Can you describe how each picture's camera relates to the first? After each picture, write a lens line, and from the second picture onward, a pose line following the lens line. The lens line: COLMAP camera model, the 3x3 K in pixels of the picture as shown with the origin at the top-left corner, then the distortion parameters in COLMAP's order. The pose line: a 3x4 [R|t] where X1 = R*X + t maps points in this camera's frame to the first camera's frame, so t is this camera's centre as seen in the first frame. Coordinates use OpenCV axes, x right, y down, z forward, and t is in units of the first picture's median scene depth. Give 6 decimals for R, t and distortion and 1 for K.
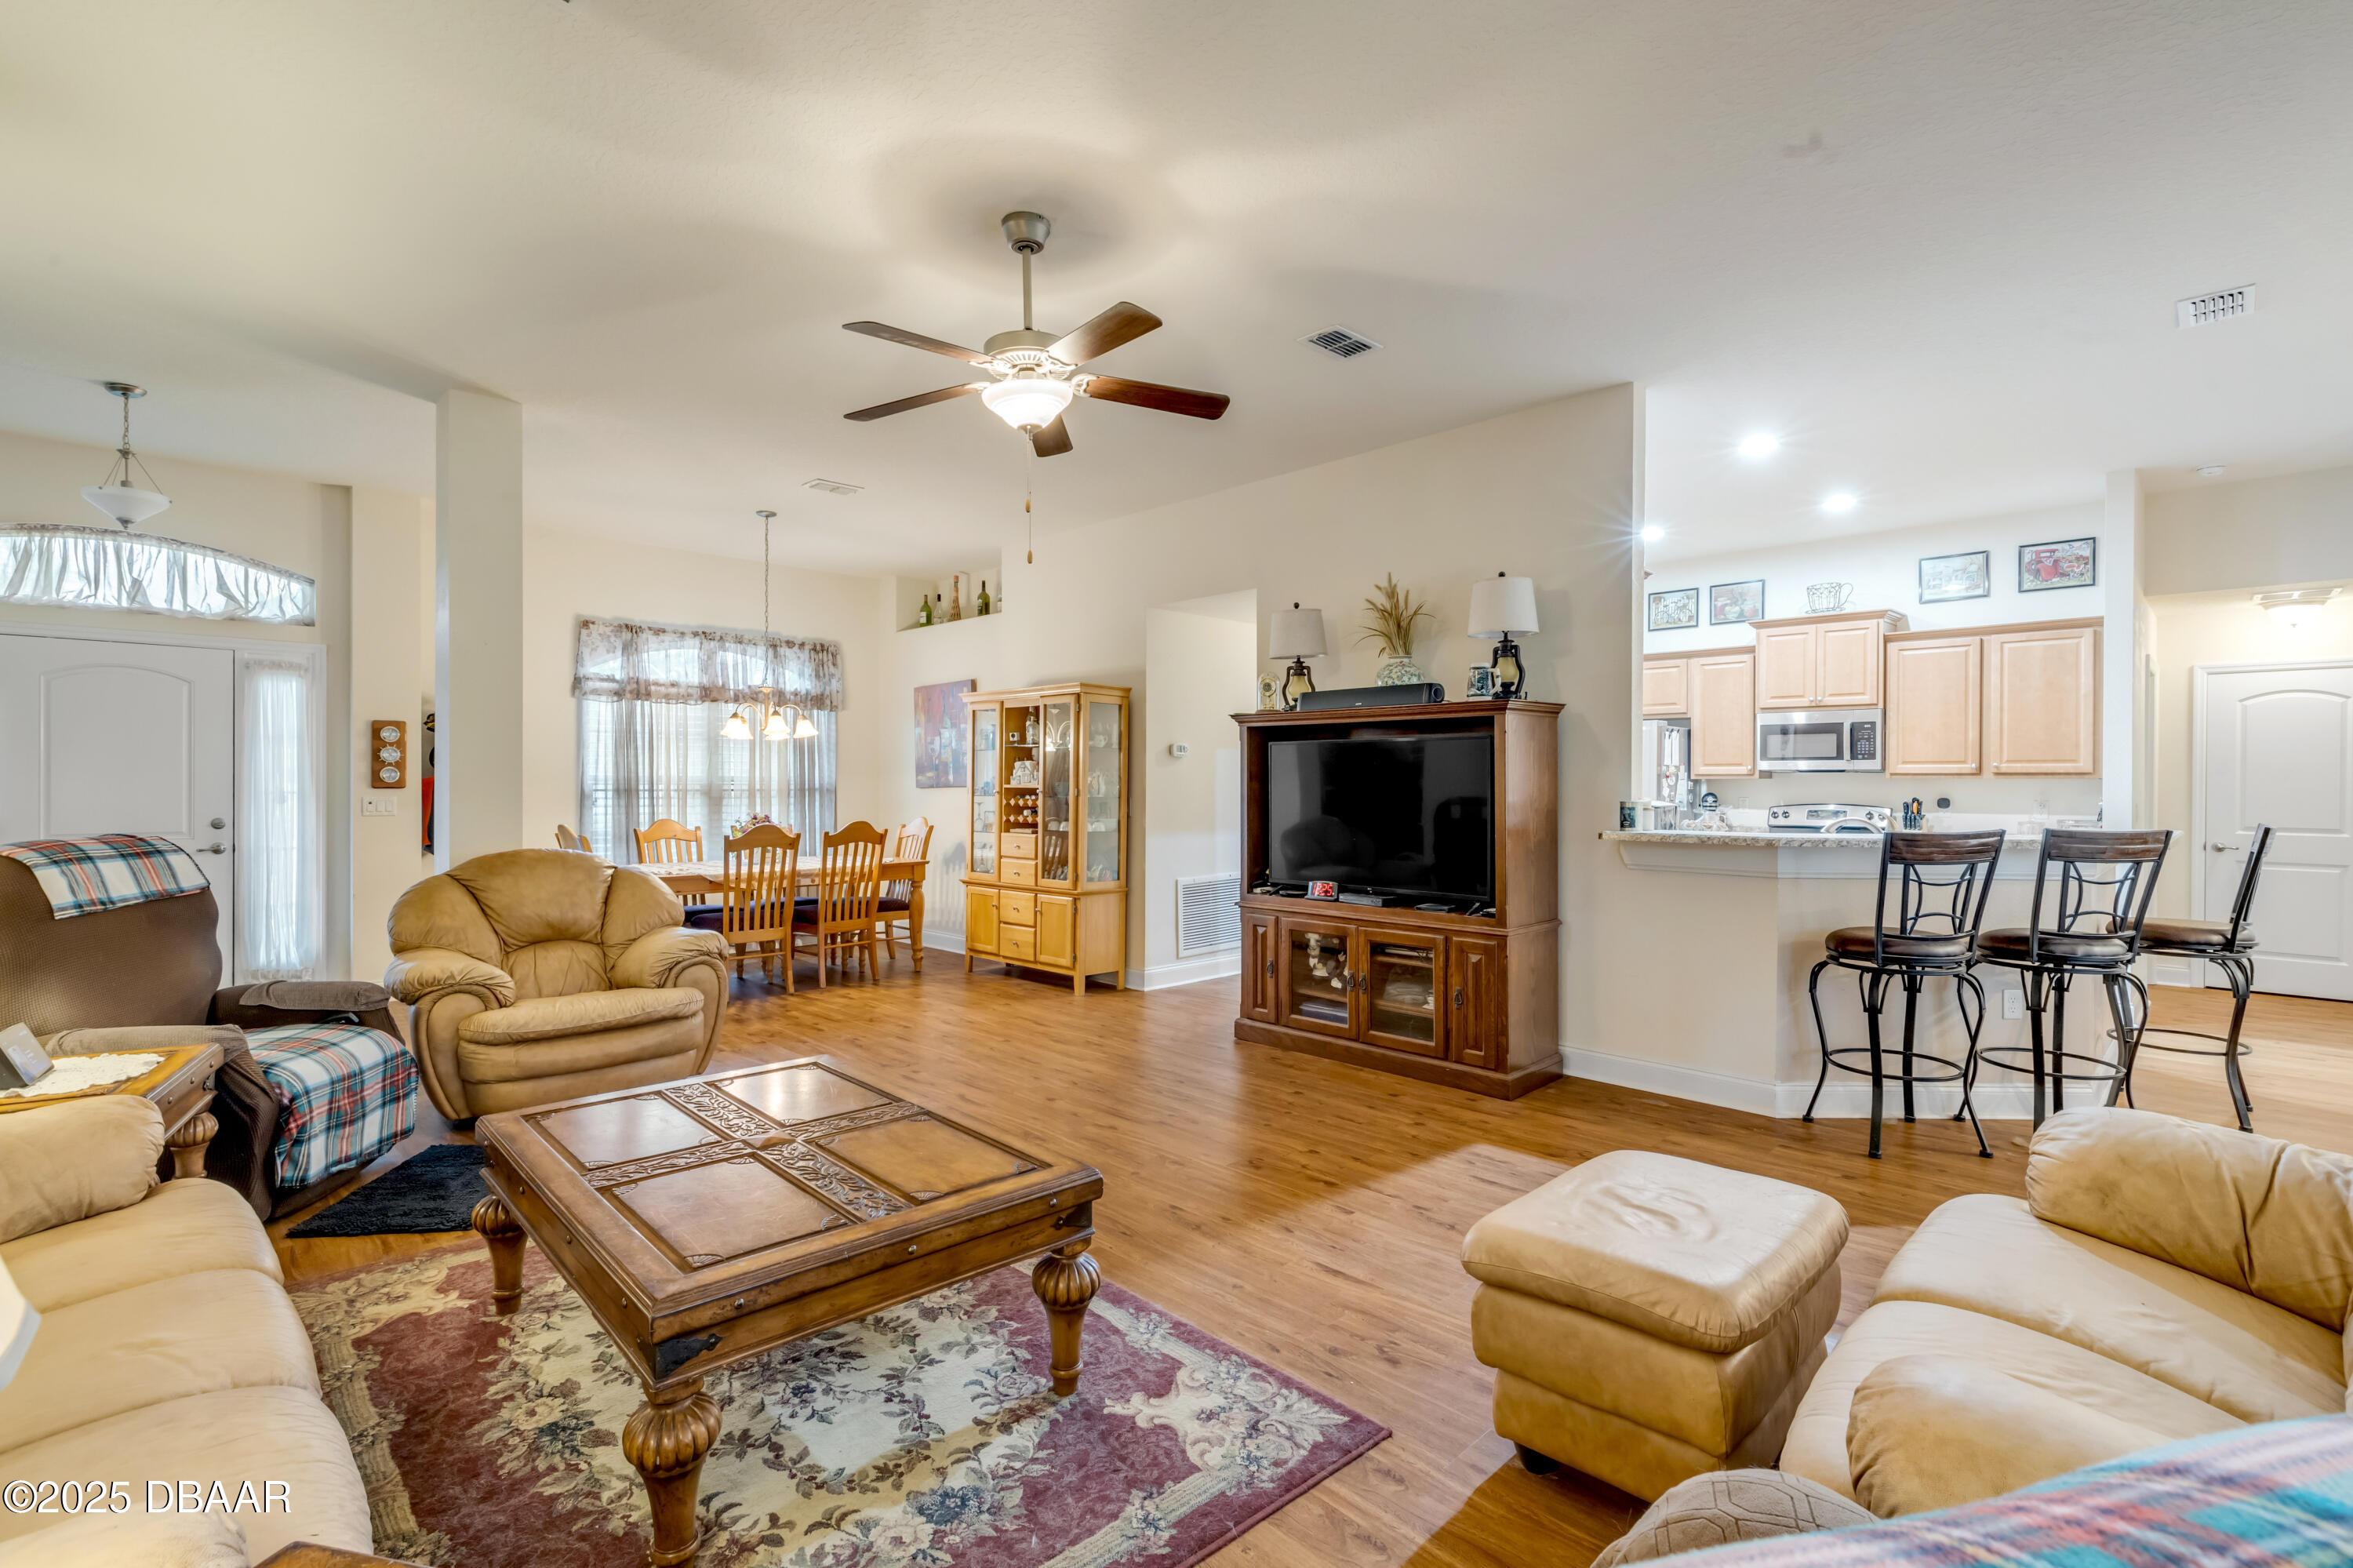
lens RADIAL K [[1073.0, 0, 1170.1], [0, 1073.0, 774.5], [0, 0, 1]] dist [0.003413, -0.000729]
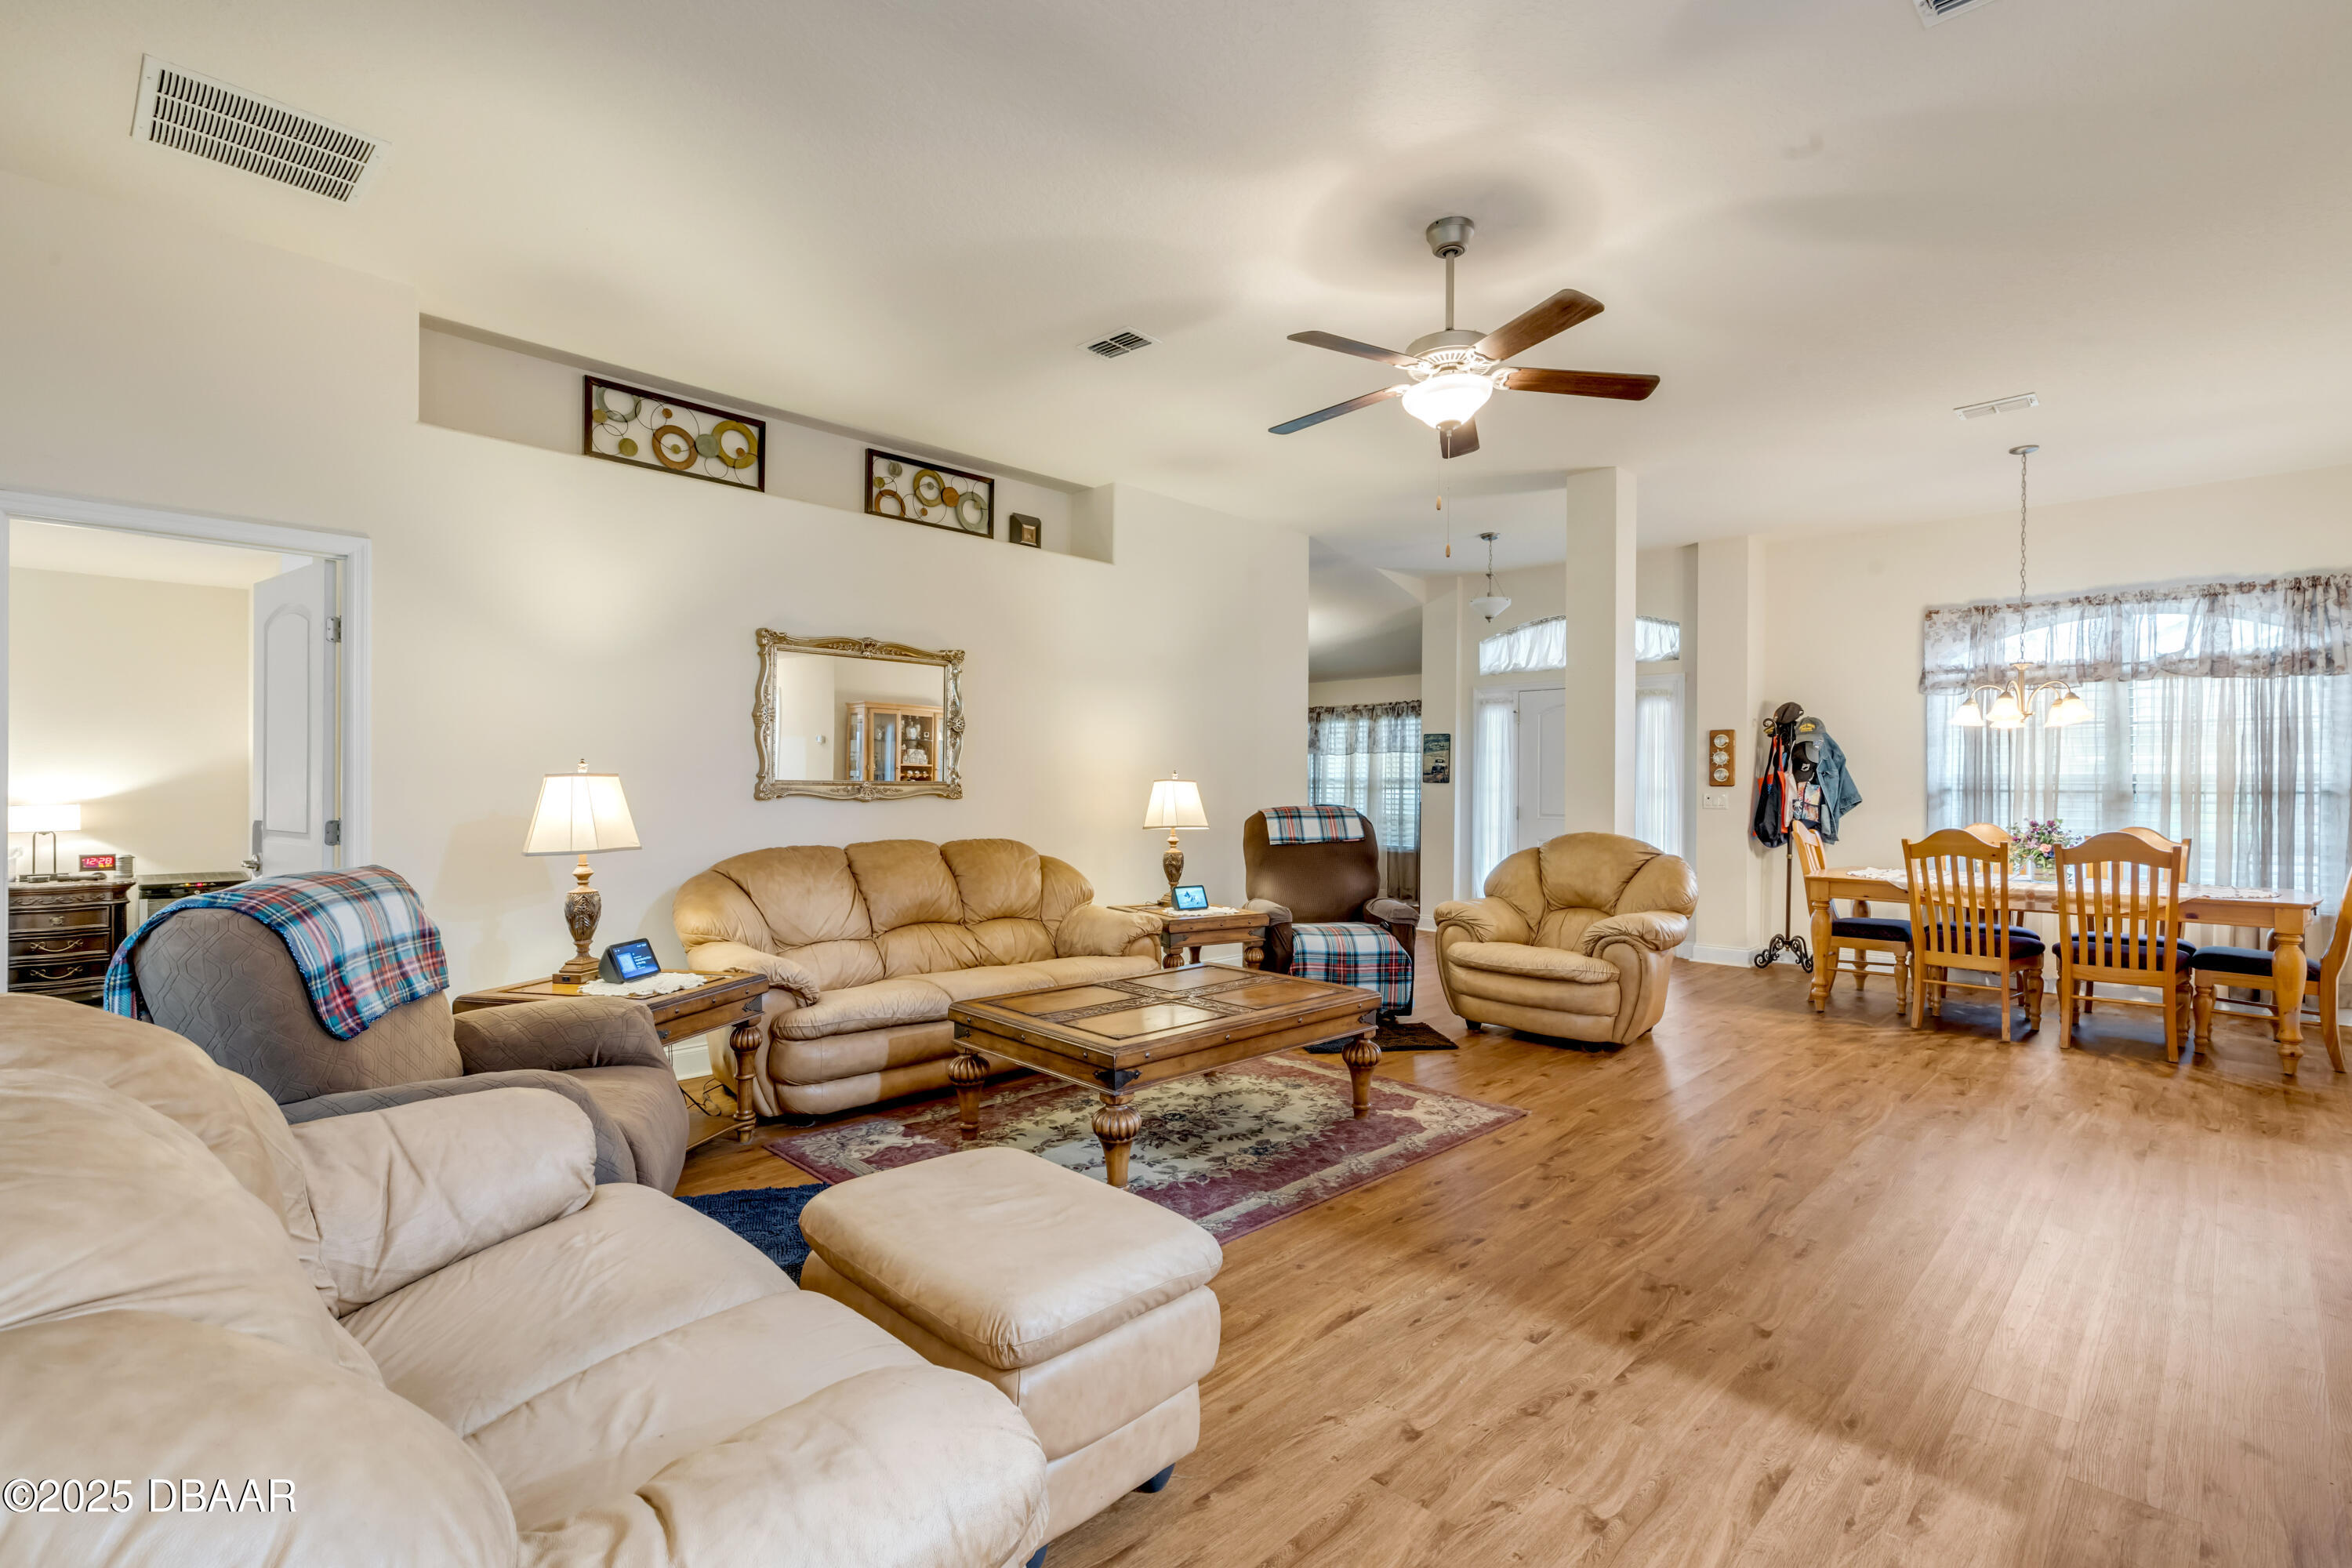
lens RADIAL K [[1072.5, 0, 1183.7], [0, 1072.5, 789.2], [0, 0, 1]] dist [0.003413, -0.000729]
pose [[0.021894, 0.004025, -0.999752, 0.418718], [0.002251, 0.999989, 0.004075, 0.009179], [0.999758, -0.002339, 0.021884, 0.341017]]
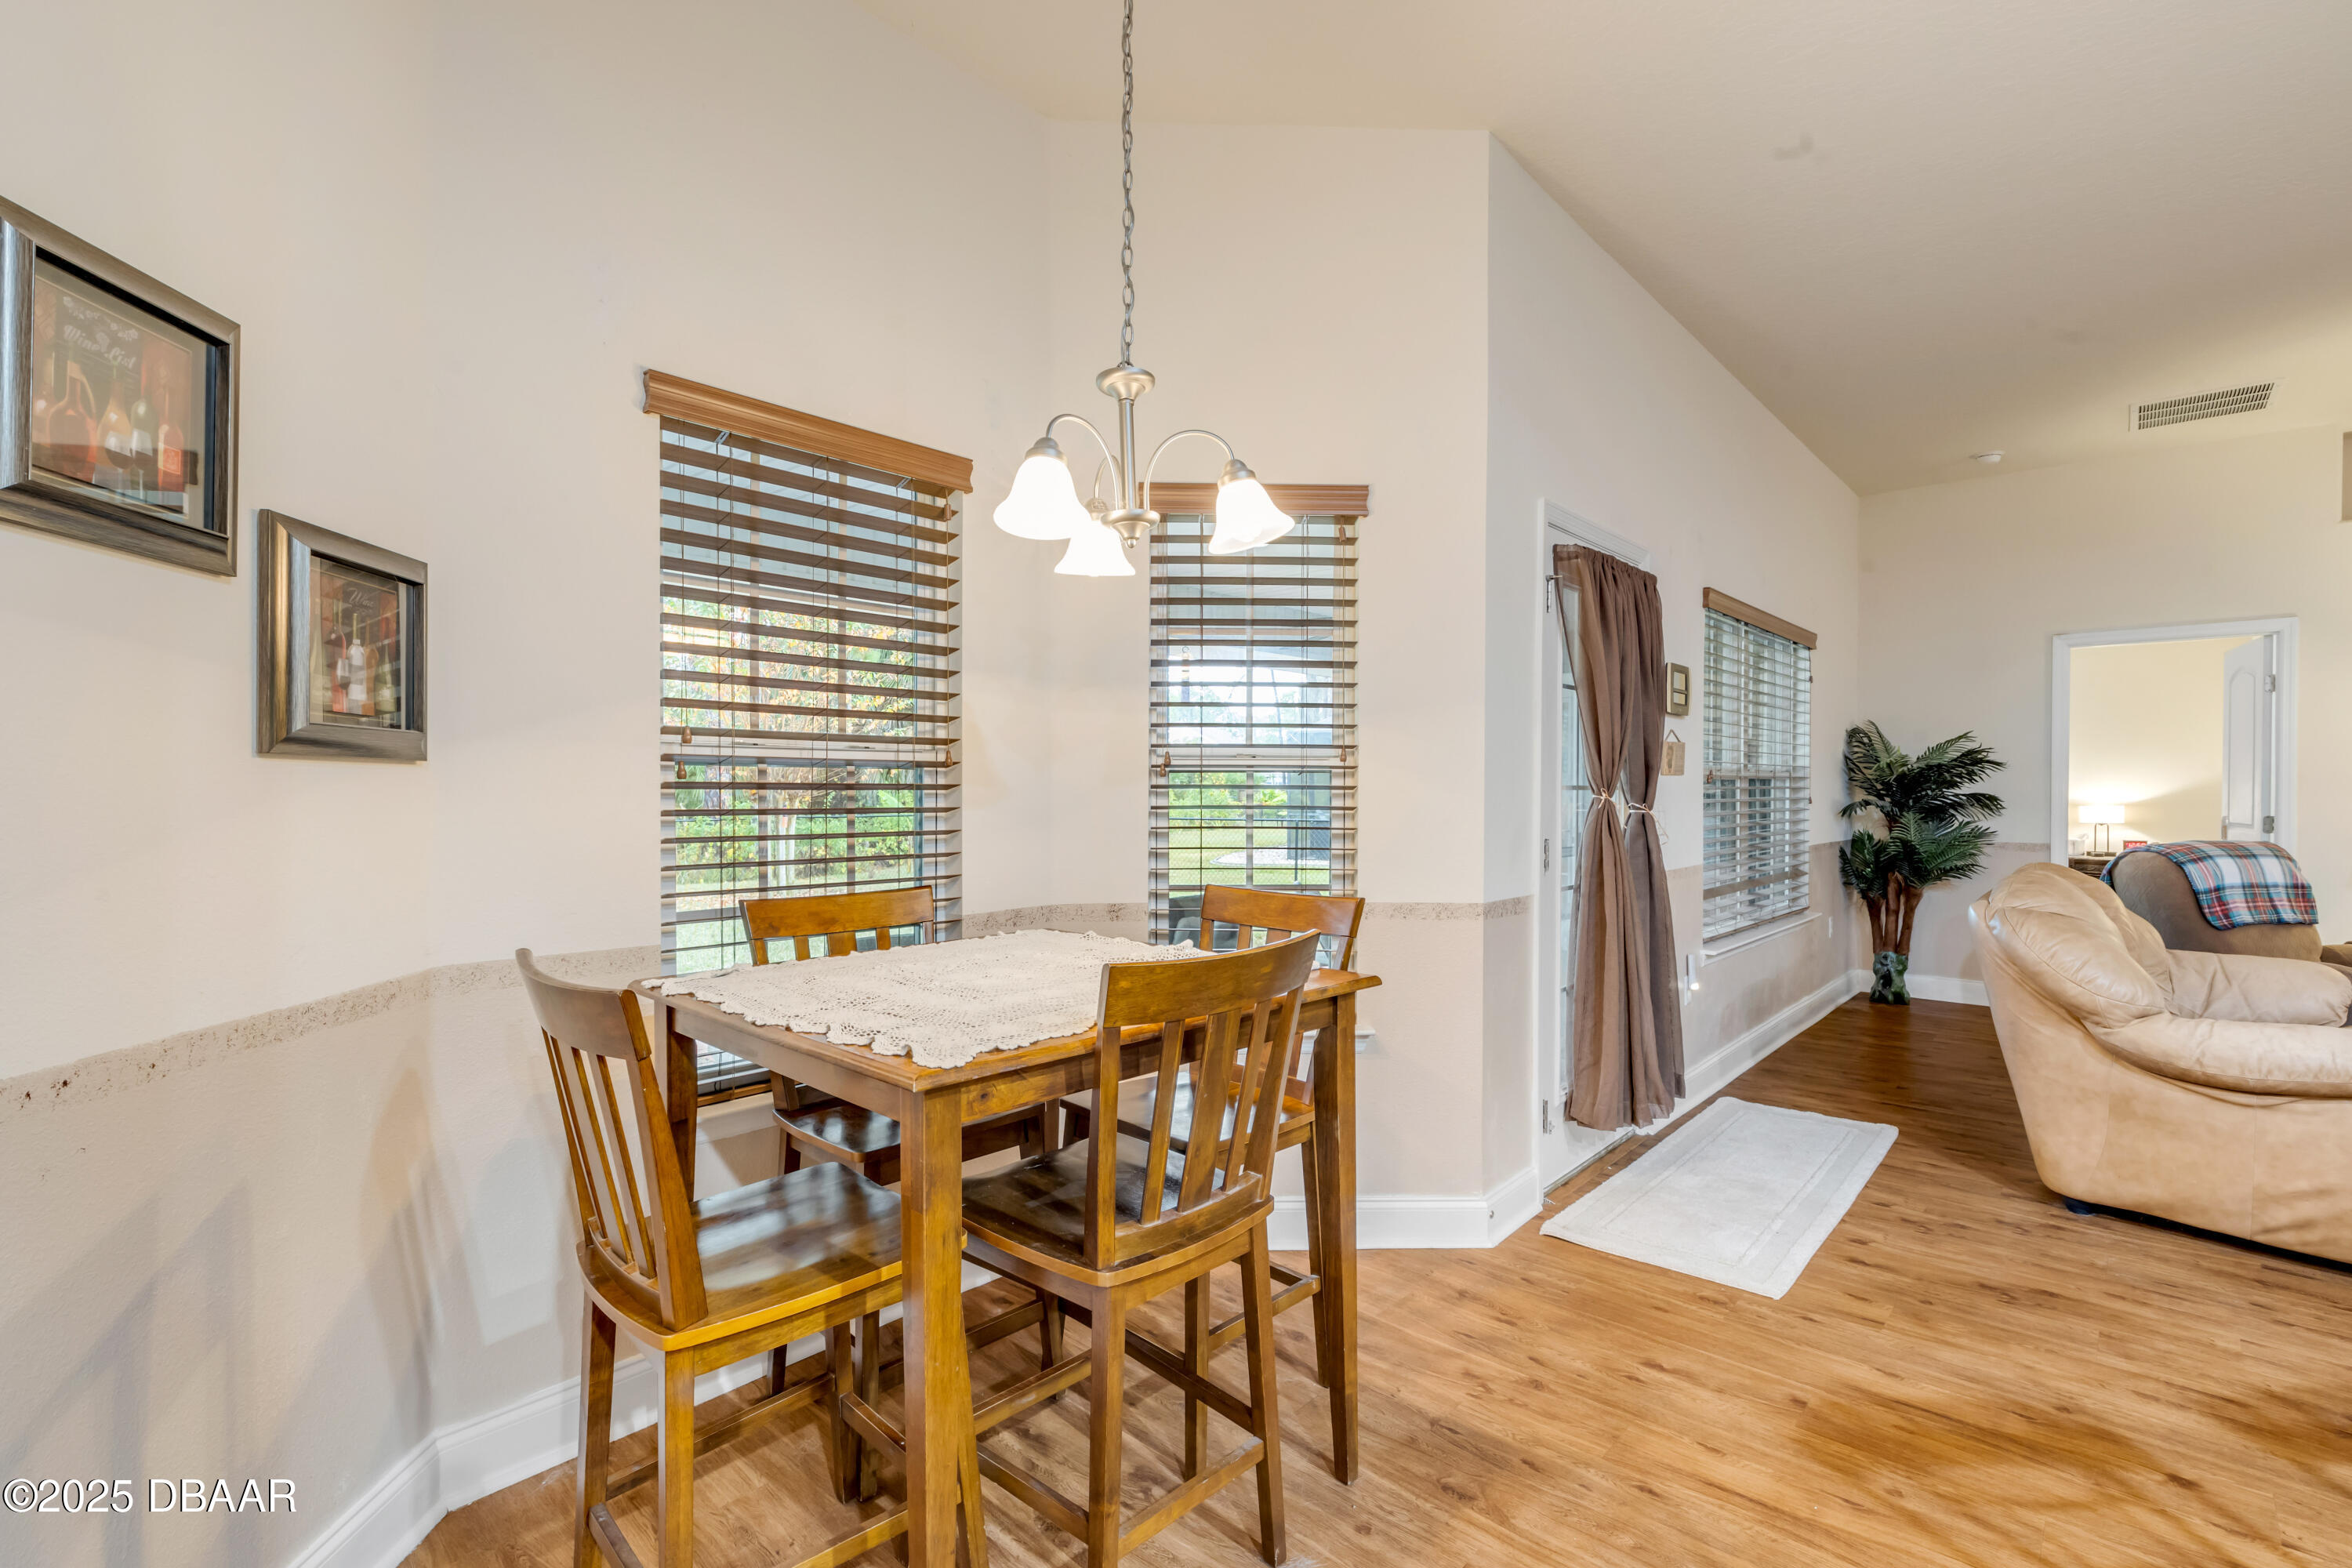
lens RADIAL K [[1072.5, 0, 1153.1], [0, 1072.5, 791.8], [0, 0, 1]] dist [0.003413, -0.000729]
pose [[-0.999305, -0.003017, -0.037163, 0.708684], [-0.002906, 0.999991, -0.003043, 0.013395], [0.037172, -0.002933, -0.999305, 0.676996]]
